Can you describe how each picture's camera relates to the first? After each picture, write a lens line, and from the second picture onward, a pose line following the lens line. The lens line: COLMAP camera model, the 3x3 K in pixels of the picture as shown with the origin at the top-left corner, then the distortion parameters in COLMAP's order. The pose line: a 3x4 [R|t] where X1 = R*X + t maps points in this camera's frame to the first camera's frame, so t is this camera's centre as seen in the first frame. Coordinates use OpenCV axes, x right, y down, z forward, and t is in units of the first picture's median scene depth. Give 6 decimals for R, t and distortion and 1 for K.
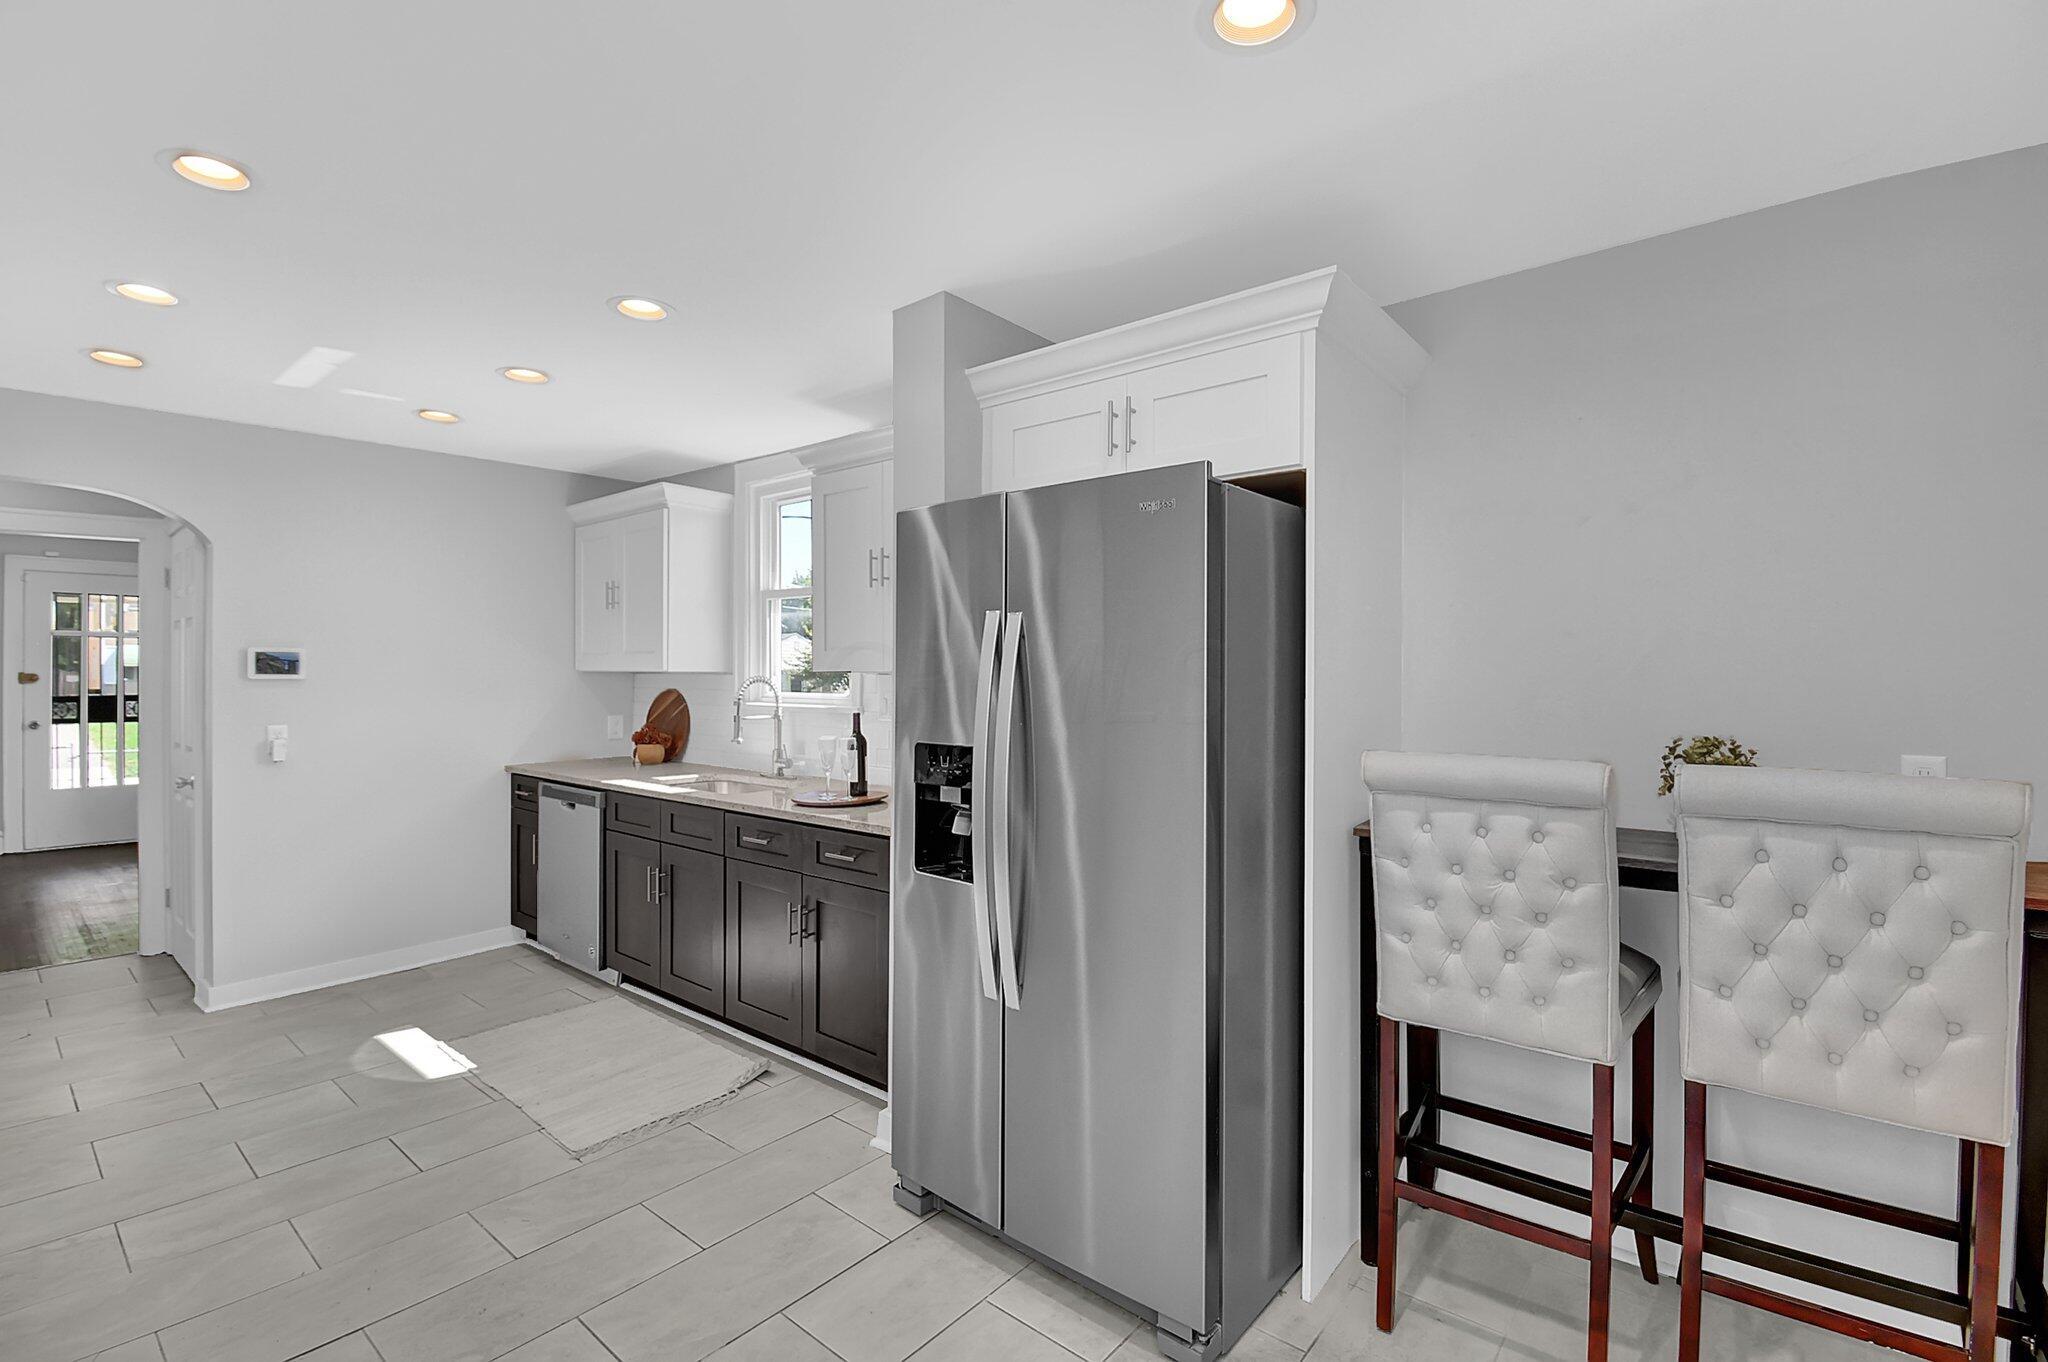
lens RADIAL K [[967.8, 0, 1040.2], [0, 967.8, 672.6], [0, 0, 1]] dist [-0.004222, -0.001171]
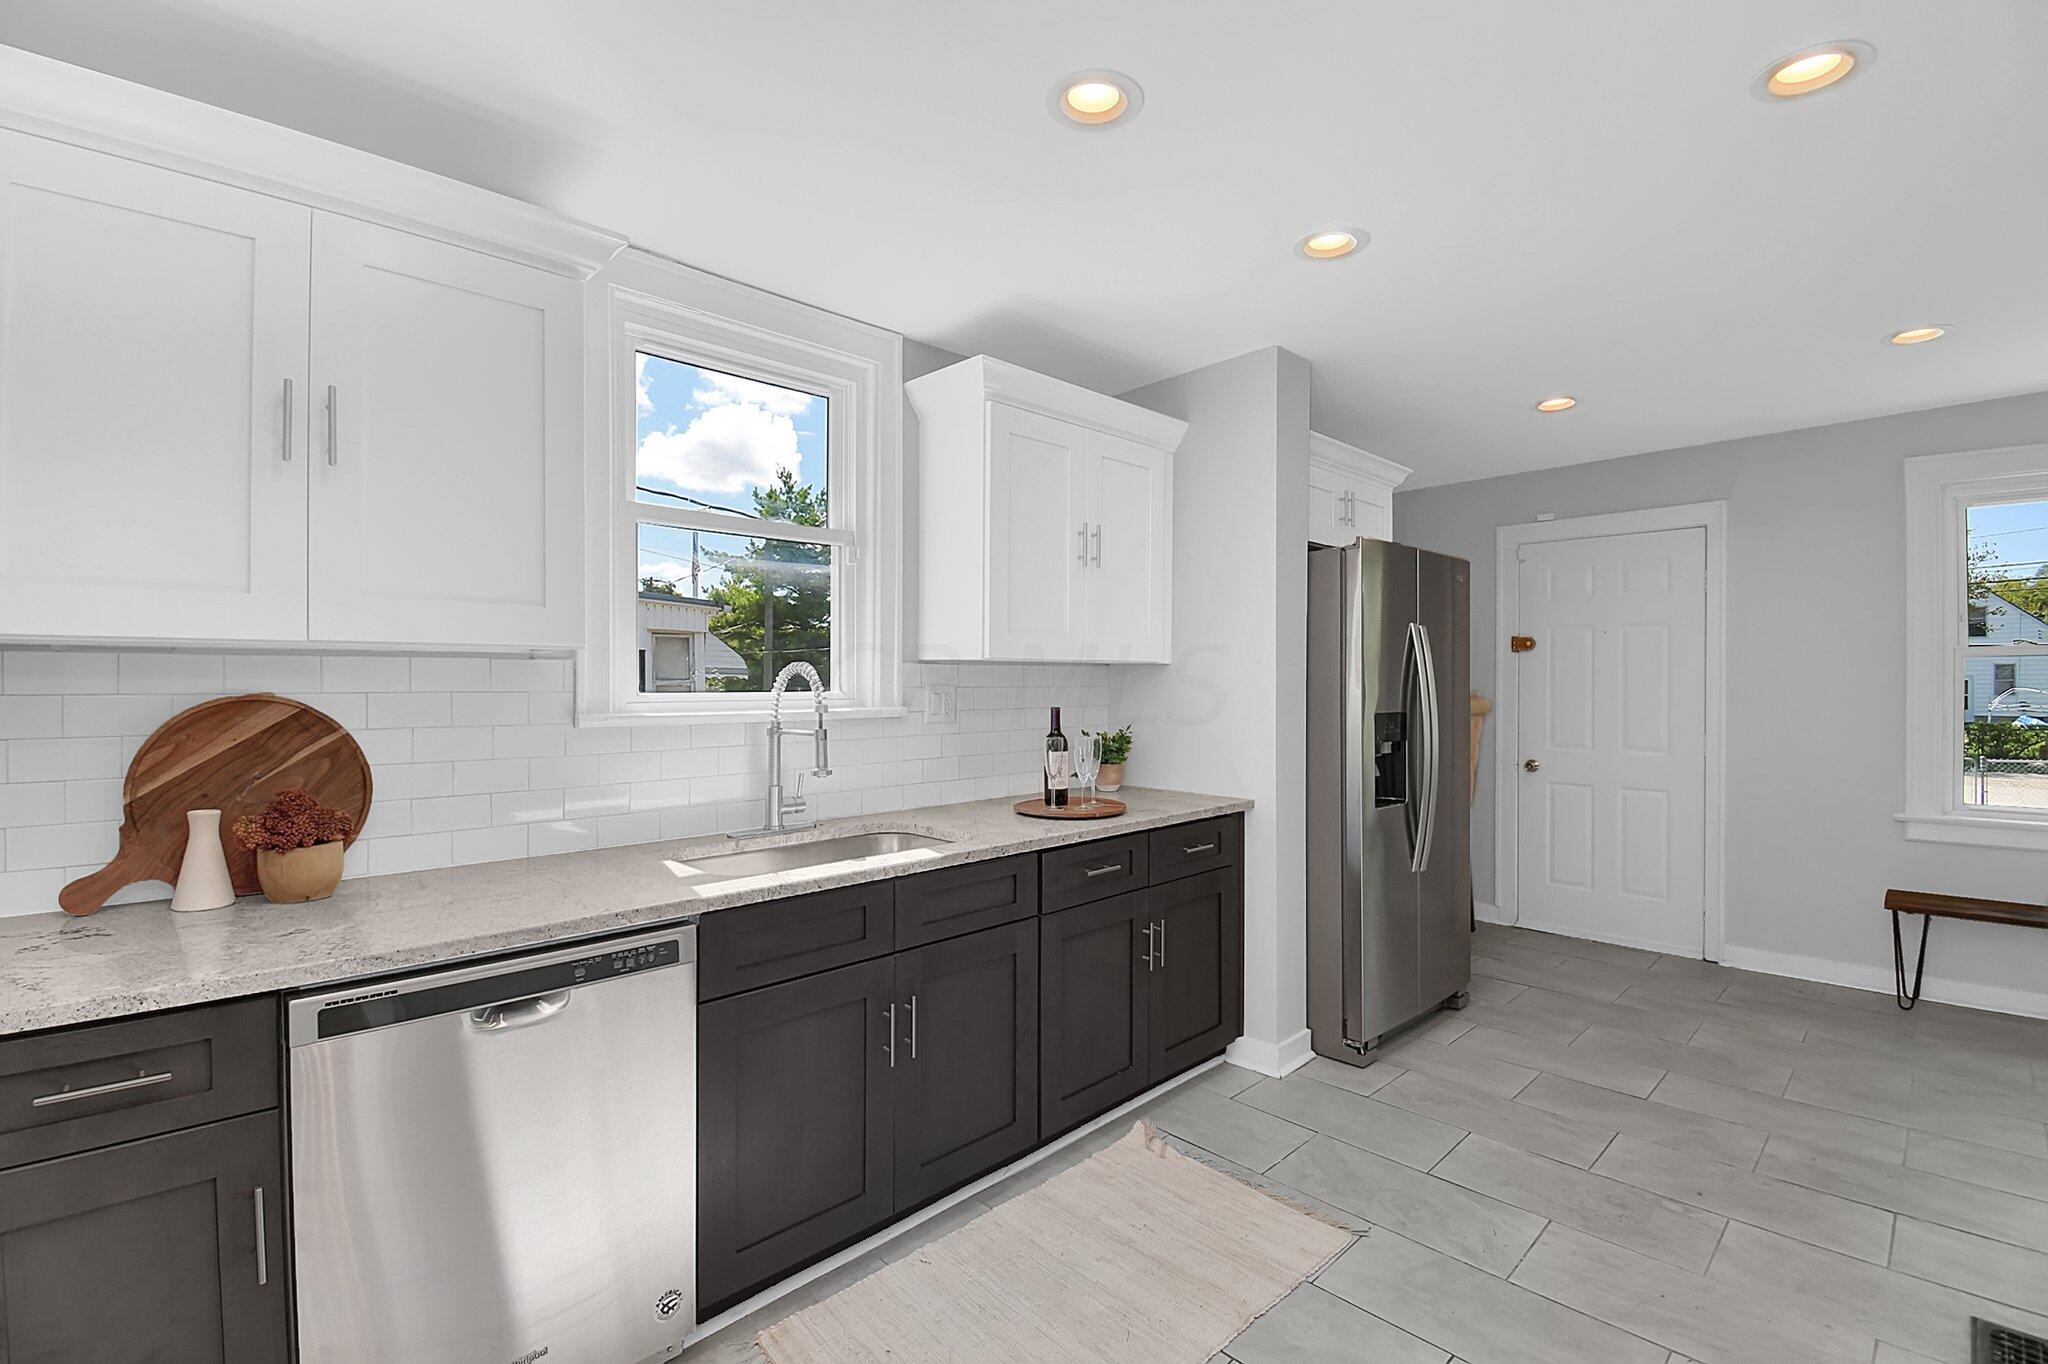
lens RADIAL K [[967.8, 0, 1040.2], [0, 967.8, 673.6], [0, 0, 1]] dist [-0.004222, -0.001171]
pose [[0.057183, 0.002948, 0.998359, -0.917070], [0.006495, 0.999973, -0.003325, 0.013246], [-0.998343, 0.006675, 0.057162, 0.846844]]
